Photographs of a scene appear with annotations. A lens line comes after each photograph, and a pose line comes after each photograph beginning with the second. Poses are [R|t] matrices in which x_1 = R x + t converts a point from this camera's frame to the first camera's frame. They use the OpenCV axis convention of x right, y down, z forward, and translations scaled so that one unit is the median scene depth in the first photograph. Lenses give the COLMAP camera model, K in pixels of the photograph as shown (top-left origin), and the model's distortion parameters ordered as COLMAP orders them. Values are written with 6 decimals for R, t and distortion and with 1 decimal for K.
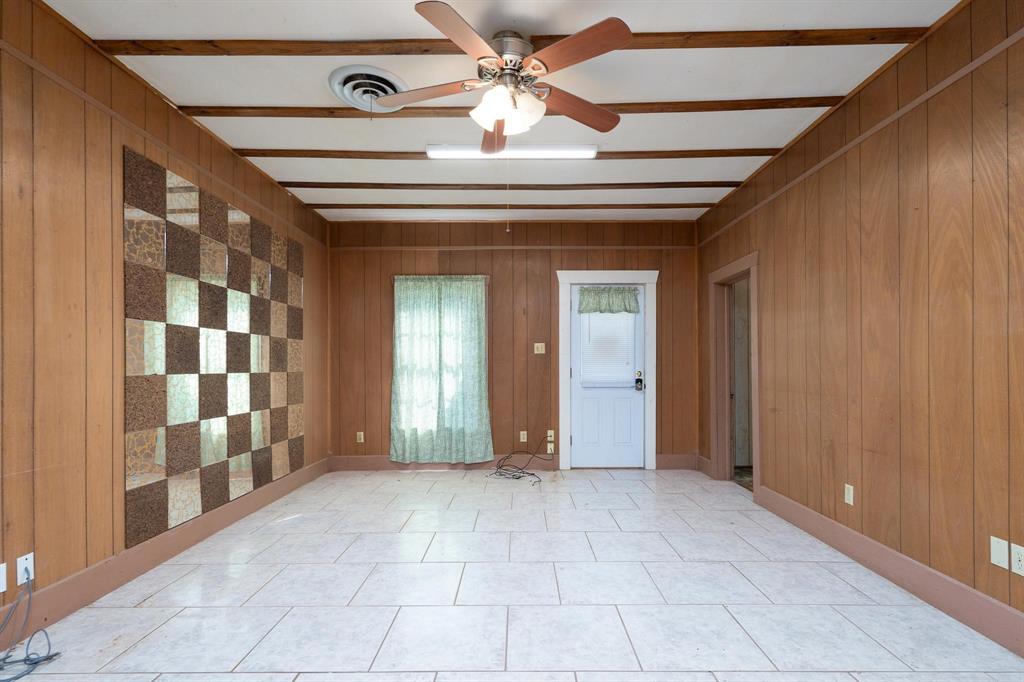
lens RADIAL K [[498.5, 0, 517.1], [0, 498.5, 364.6], [0, 0, 1]] dist [-0.003960, 0.002265]
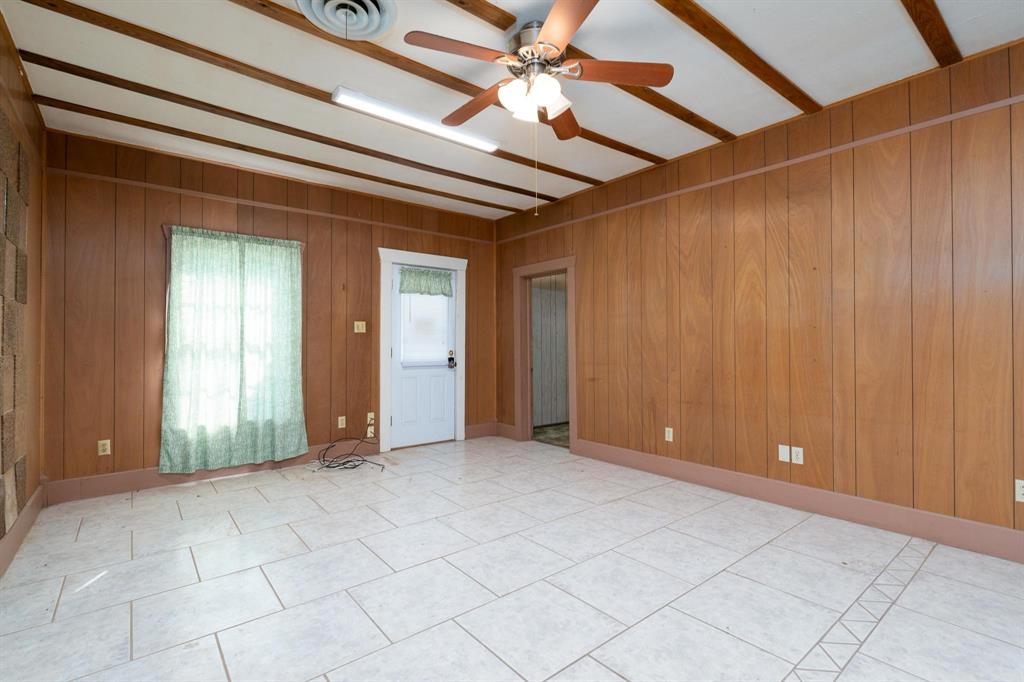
lens RADIAL K [[467.6, 0, 526.3], [0, 467.6, 337.3], [0, 0, 1]] dist [-0.002376, 0.001620]
pose [[0.769599, 0.012228, 0.638411, -0.283189], [-0.002248, 0.999862, -0.016440, 0.000929], [-0.638524, 0.011217, 0.769520, 0.118079]]
